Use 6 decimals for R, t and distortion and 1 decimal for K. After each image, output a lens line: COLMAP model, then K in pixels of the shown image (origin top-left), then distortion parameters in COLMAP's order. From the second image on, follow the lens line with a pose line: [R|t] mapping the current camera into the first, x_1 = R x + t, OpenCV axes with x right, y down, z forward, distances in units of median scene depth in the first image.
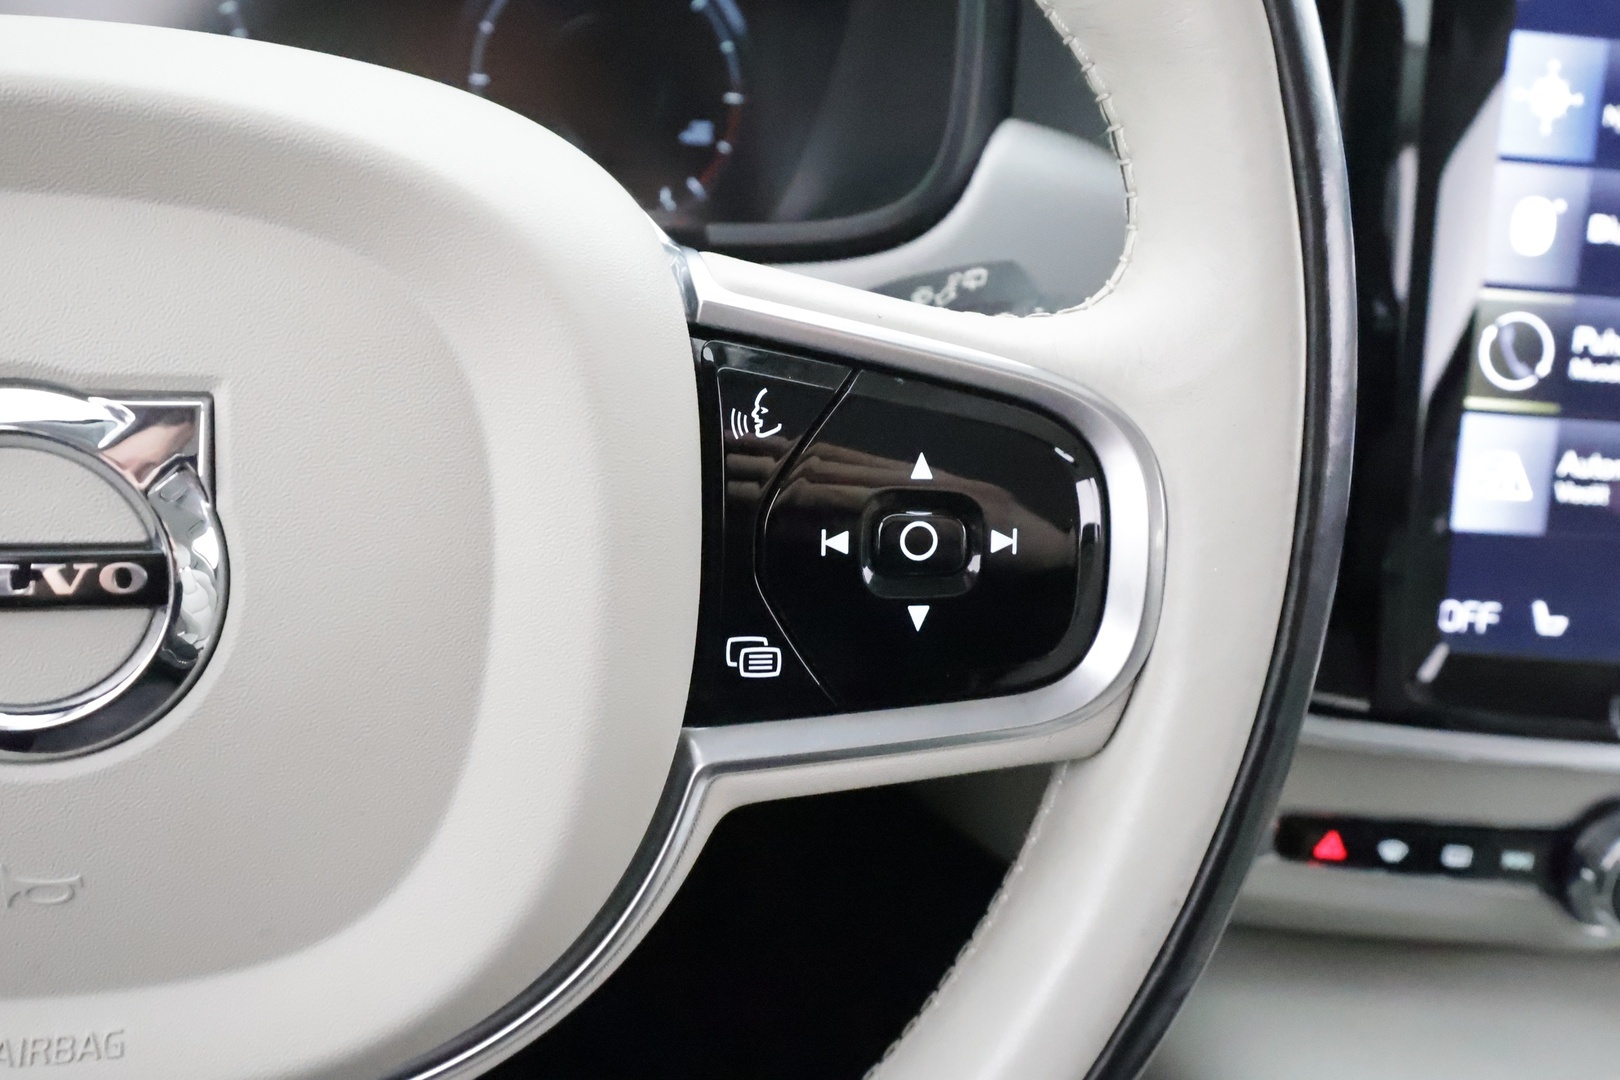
lens RADIAL K [[1295.5, 0, 816.0], [0, 1295.5, 542.2], [0, 0, 1]] dist [0.012871, 0.000890]
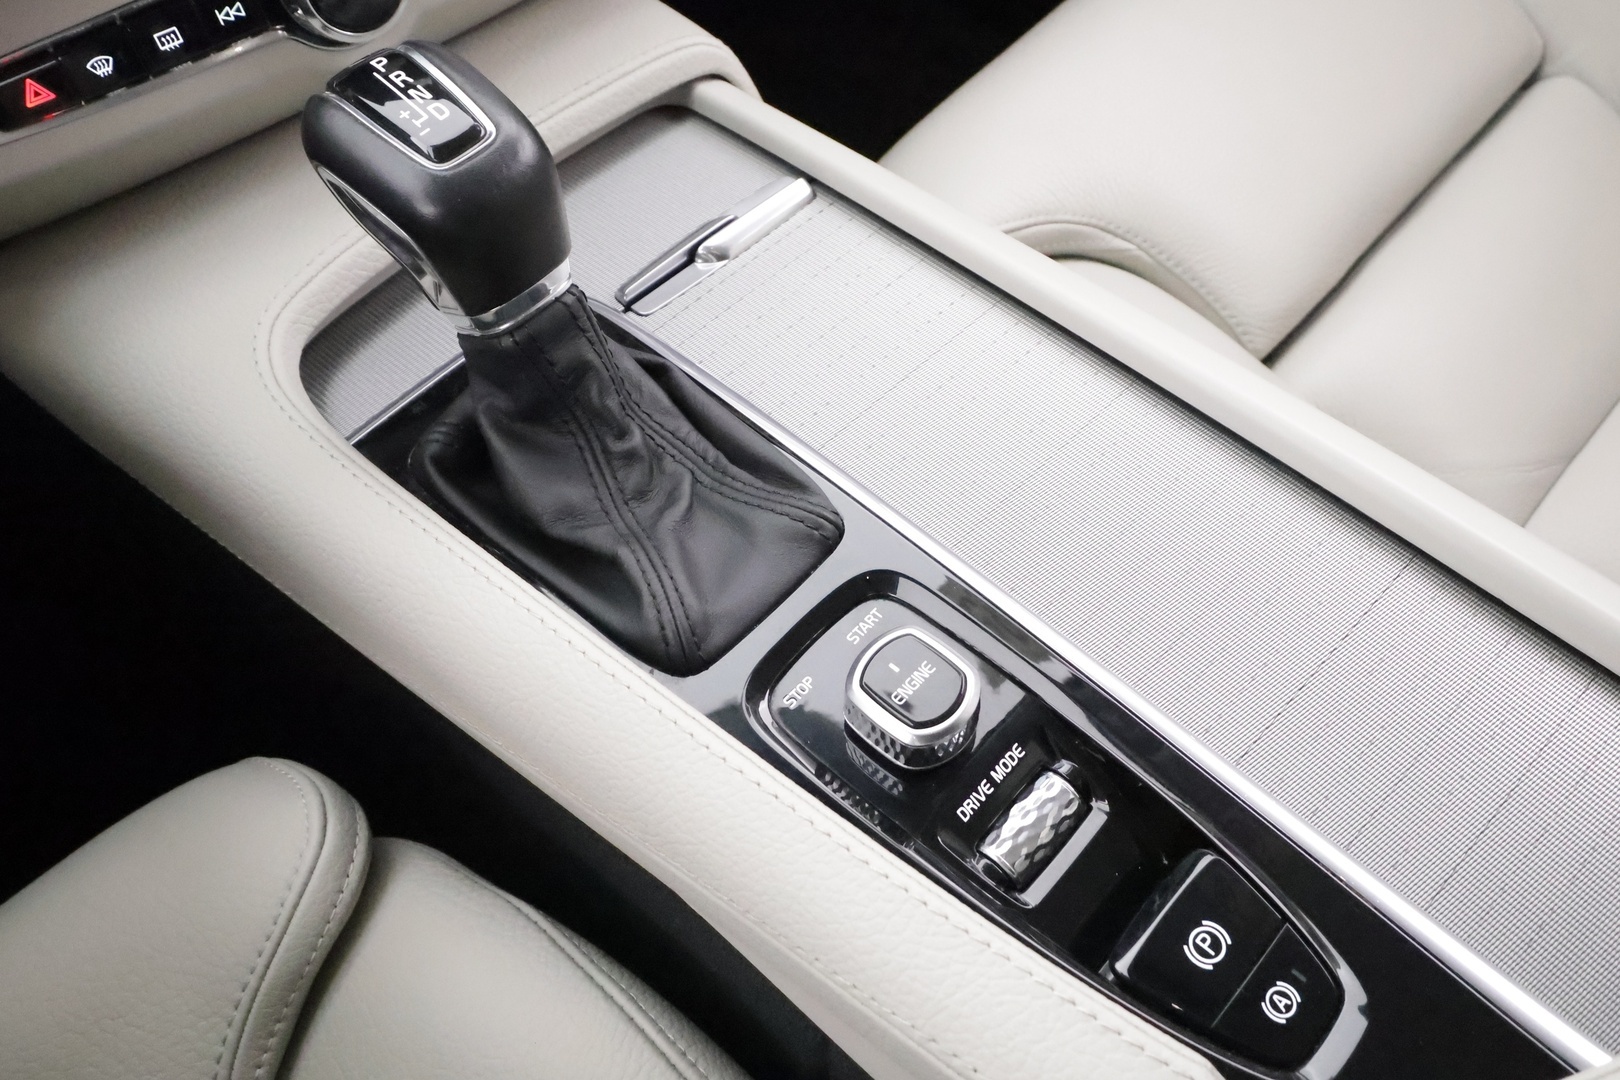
lens RADIAL K [[1295.5, 0, 816.0], [0, 1295.5, 542.2], [0, 0, 1]] dist [0.012871, 0.000890]
pose [[0.788769, -0.559899, 0.253685, 0.511100], [0.351861, 0.749663, 0.560535, 0.183392], [-0.504021, -0.352871, 0.788318, -0.132124]]
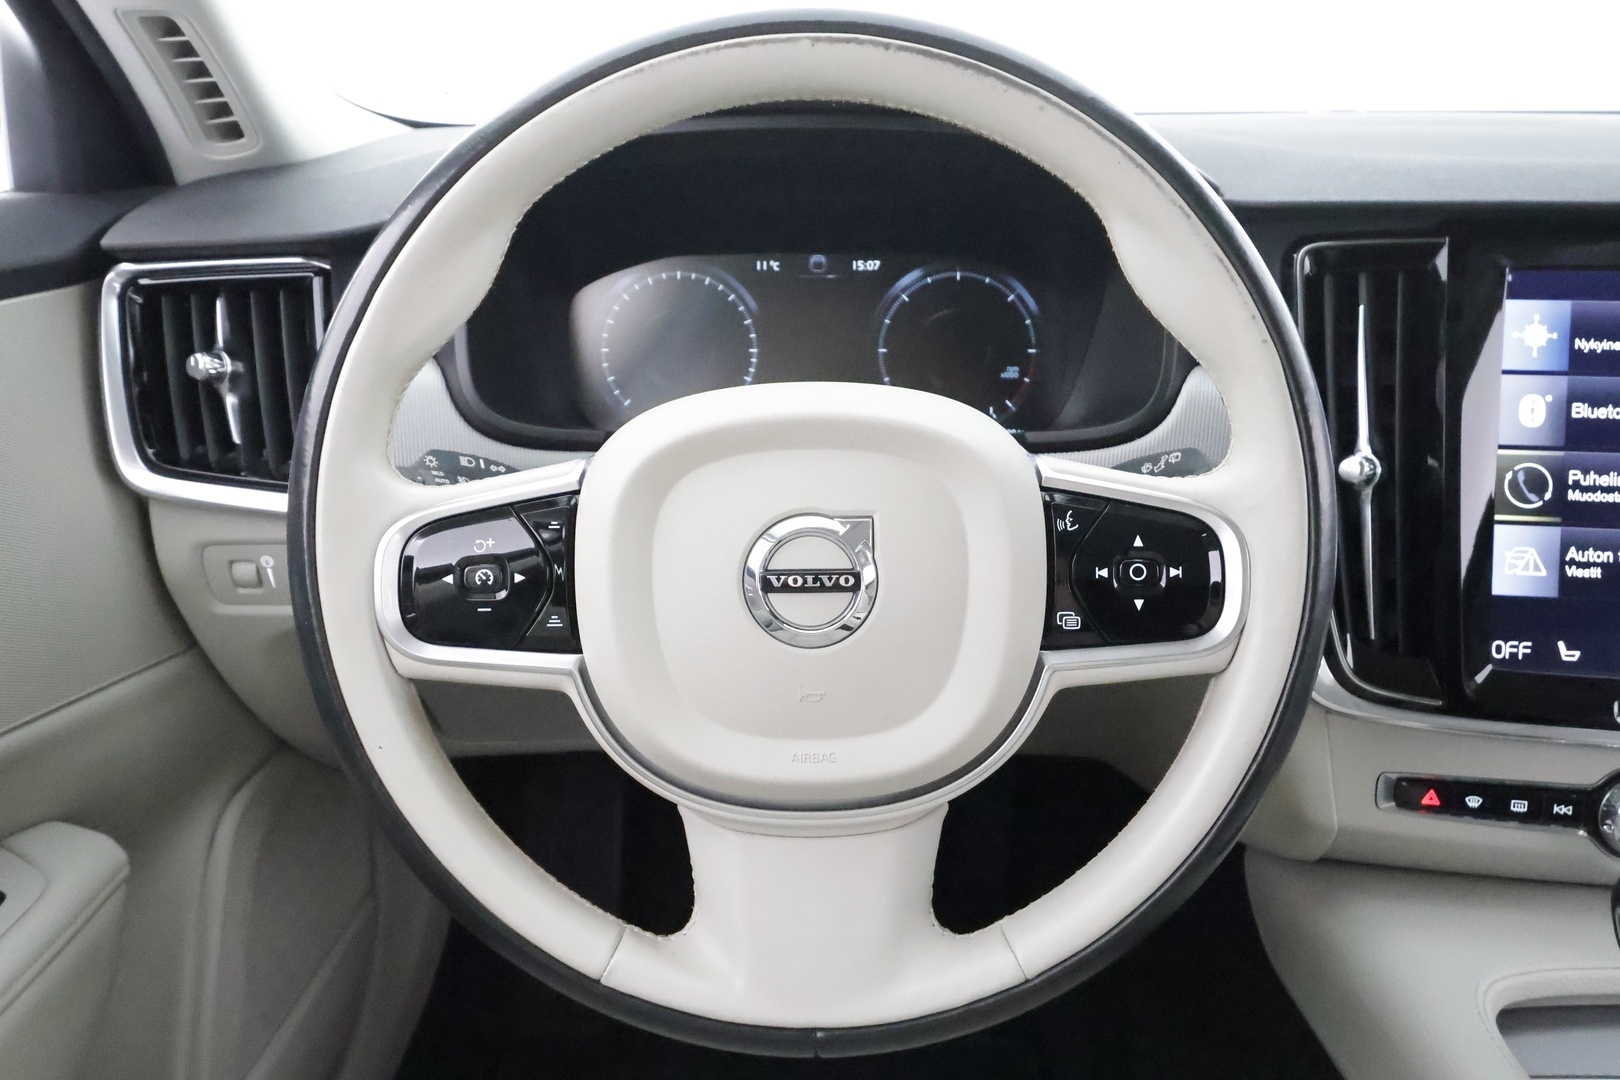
lens RADIAL K [[1234.3, 0, 804.3], [0, 1234.3, 544.8], [0, 0, 1]] dist [0.004010, 0.002476]
pose [[0.975212, -0.025669, -0.219777, -0.011422], [-0.001356, 0.992537, -0.121940, 0.136533], [0.221267, 0.119215, 0.967899, -0.808611]]
